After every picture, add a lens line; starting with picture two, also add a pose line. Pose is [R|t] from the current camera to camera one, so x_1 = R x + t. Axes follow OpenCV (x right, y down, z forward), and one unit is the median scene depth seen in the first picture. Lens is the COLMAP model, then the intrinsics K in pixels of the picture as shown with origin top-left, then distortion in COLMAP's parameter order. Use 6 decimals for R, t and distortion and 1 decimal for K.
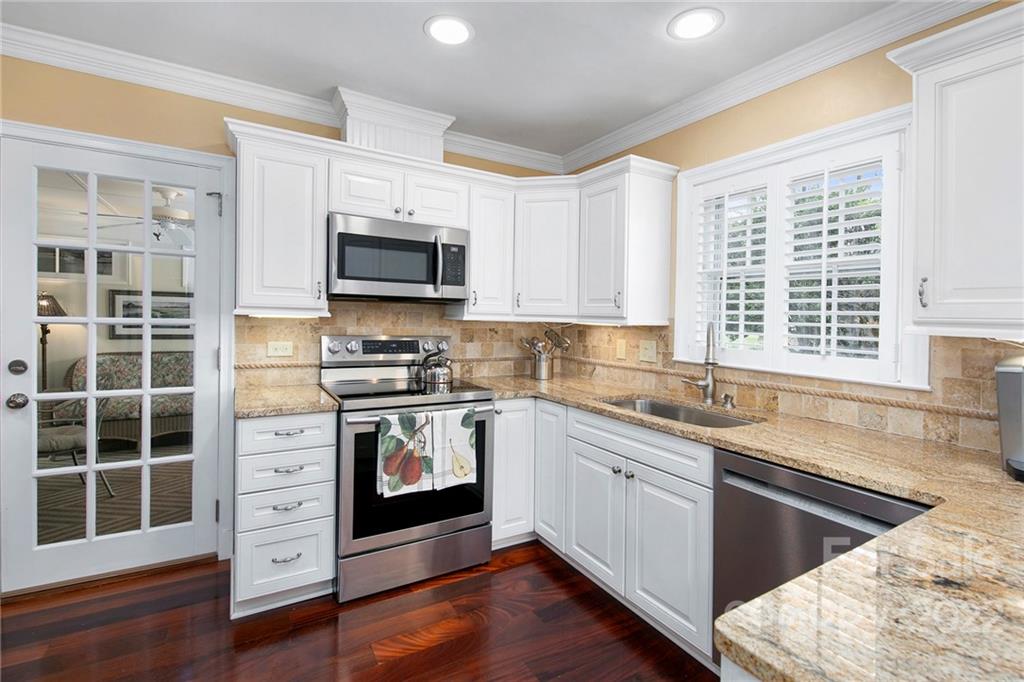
lens RADIAL K [[467.4, 0, 554.7], [0, 467.4, 325.7], [0, 0, 1]] dist [-0.012613, -0.000361]
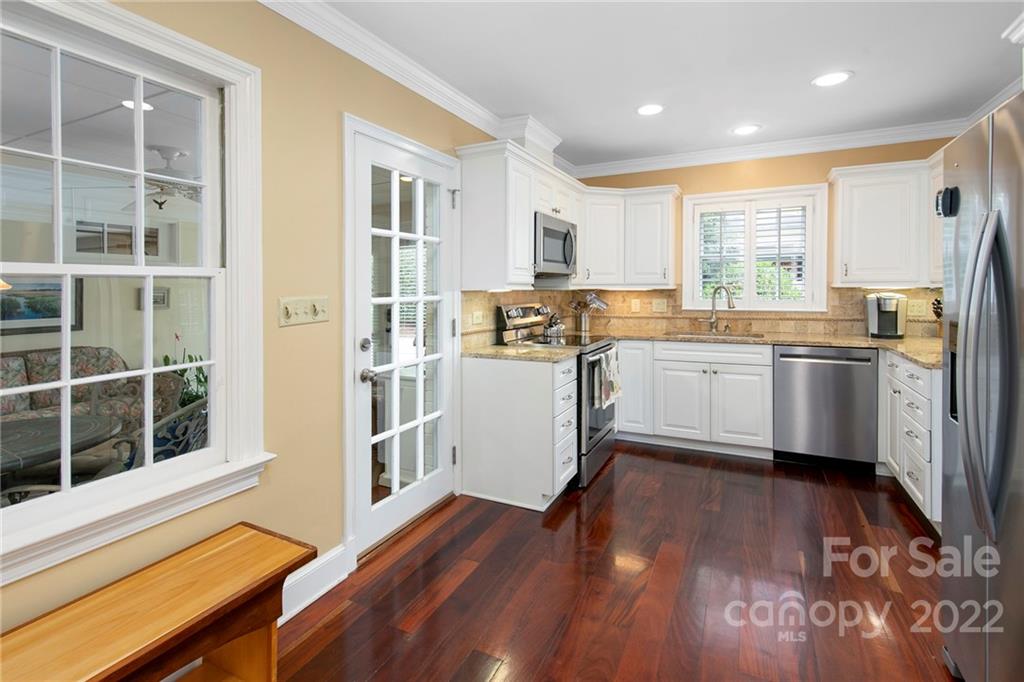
lens RADIAL K [[467.4, 0, 536.1], [0, 467.4, 304.4], [0, 0, 1]] dist [-0.012613, -0.000361]
pose [[0.843786, -0.051446, 0.534208, -1.051069], [0.039432, 0.998647, 0.033891, -0.019745], [-0.535229, -0.007532, 0.844673, -0.112996]]
